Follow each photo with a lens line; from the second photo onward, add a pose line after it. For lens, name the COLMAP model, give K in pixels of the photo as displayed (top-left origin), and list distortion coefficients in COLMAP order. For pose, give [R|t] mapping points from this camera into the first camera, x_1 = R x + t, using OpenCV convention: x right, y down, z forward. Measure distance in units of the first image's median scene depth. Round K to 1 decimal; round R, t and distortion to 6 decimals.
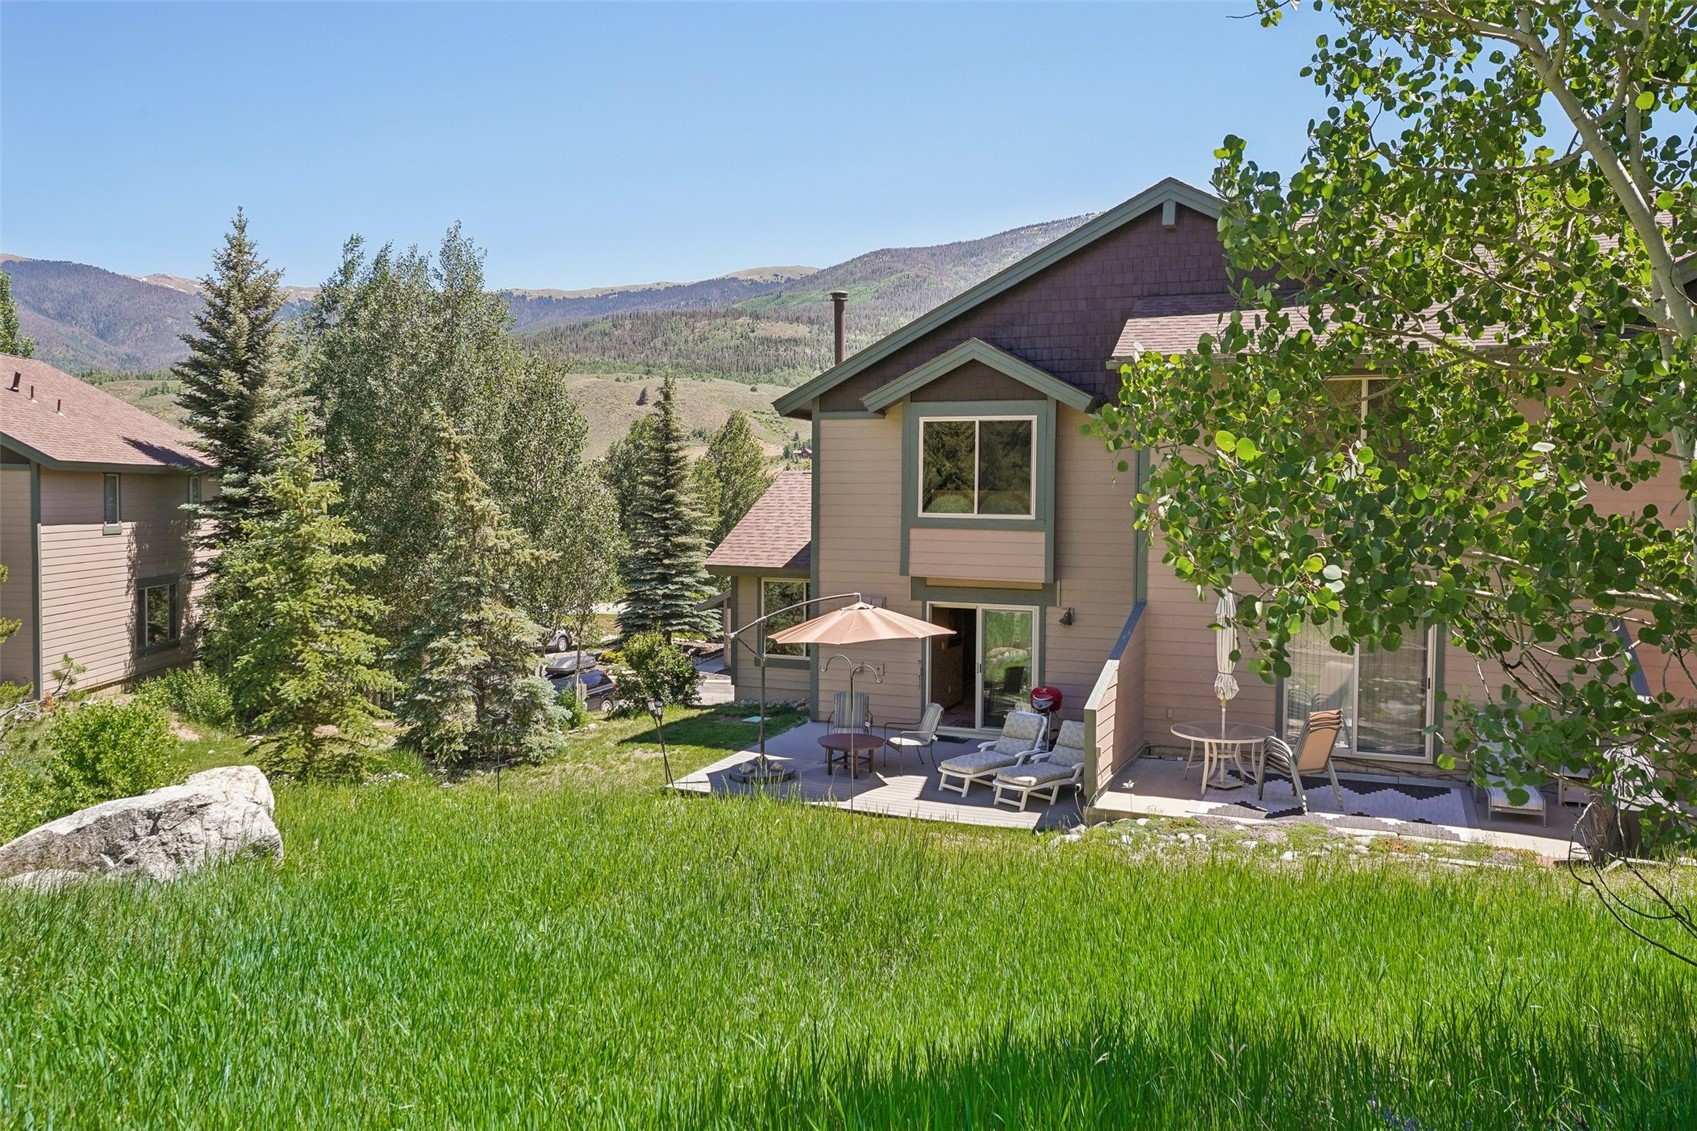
lens RADIAL K [[1214.2, 0, 847.2], [0, 1214.2, 561.0], [0, 0, 1]] dist [0.002765, -0.002238]
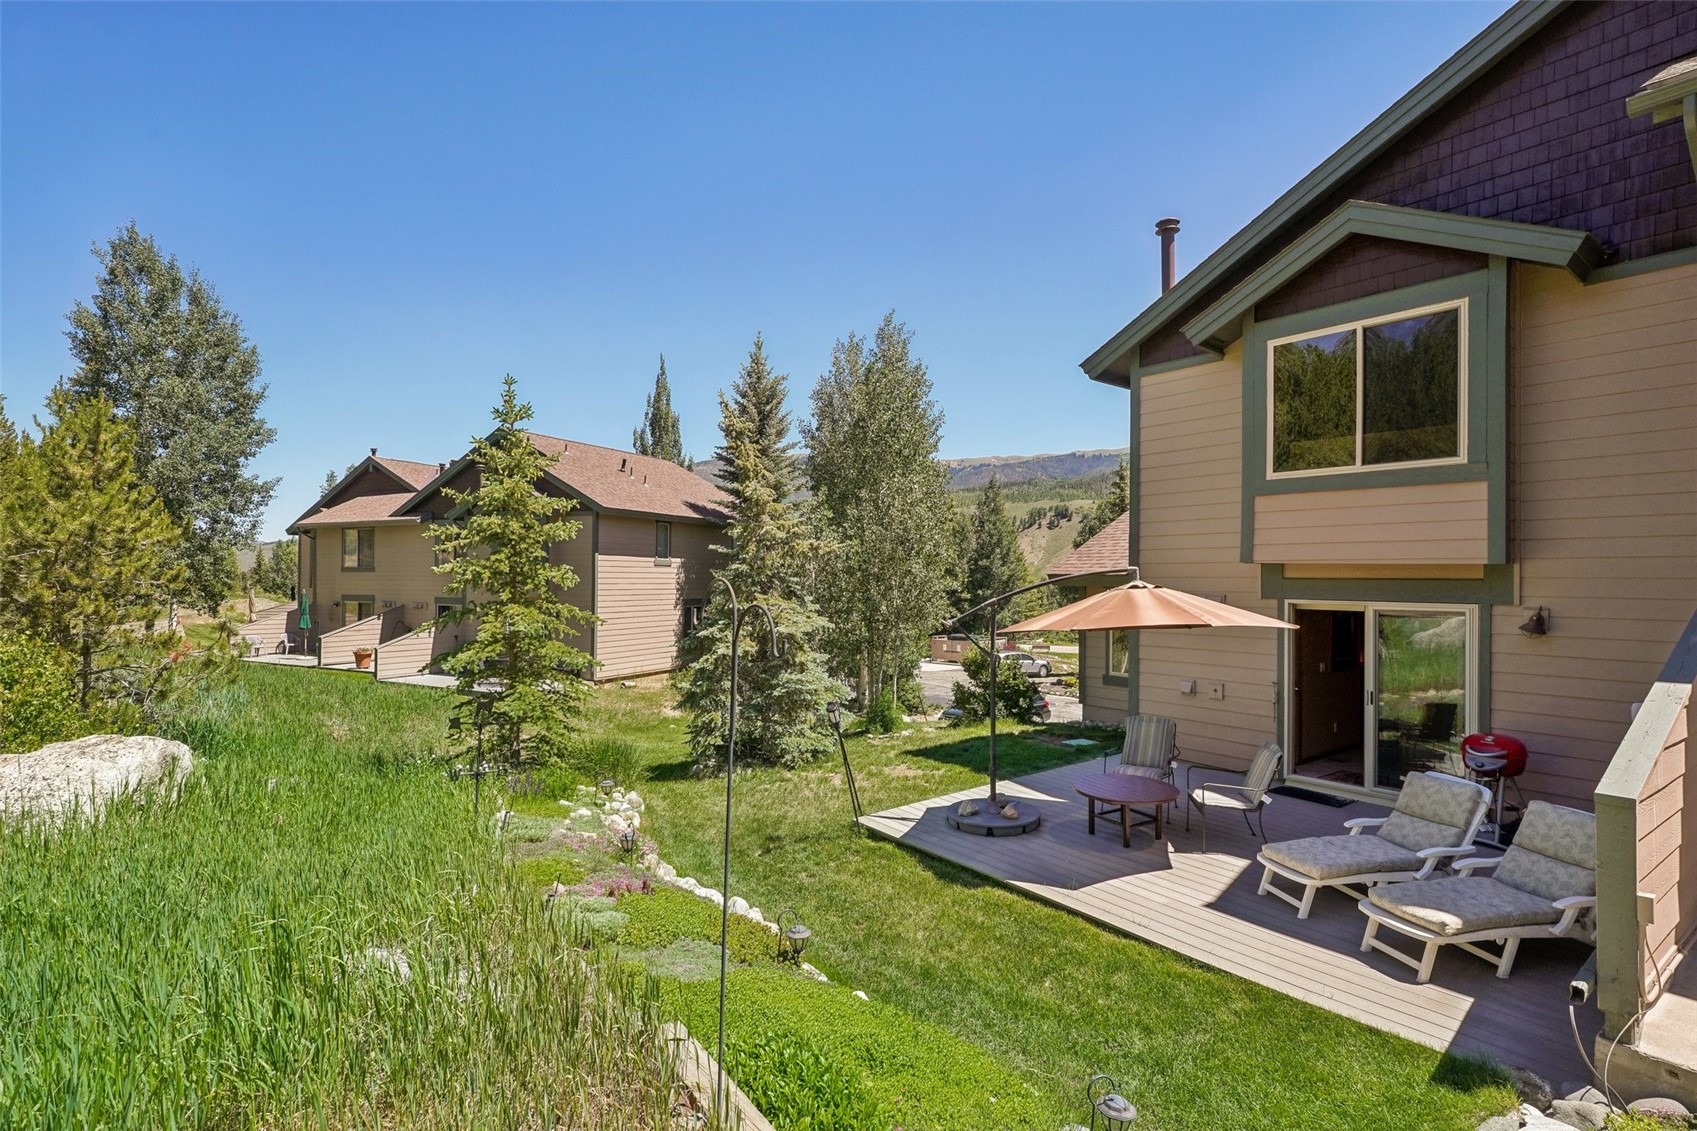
lens RADIAL K [[813.9, 0, 847.9], [0, 813.9, 579.6], [0, 0, 1]] dist [-0.002642, 0.000784]
pose [[0.868449, -0.001038, -0.495777, 0.084151], [-0.023873, 0.998750, -0.043909, 0.051081], [0.495203, 0.049968, 0.867339, 0.476006]]
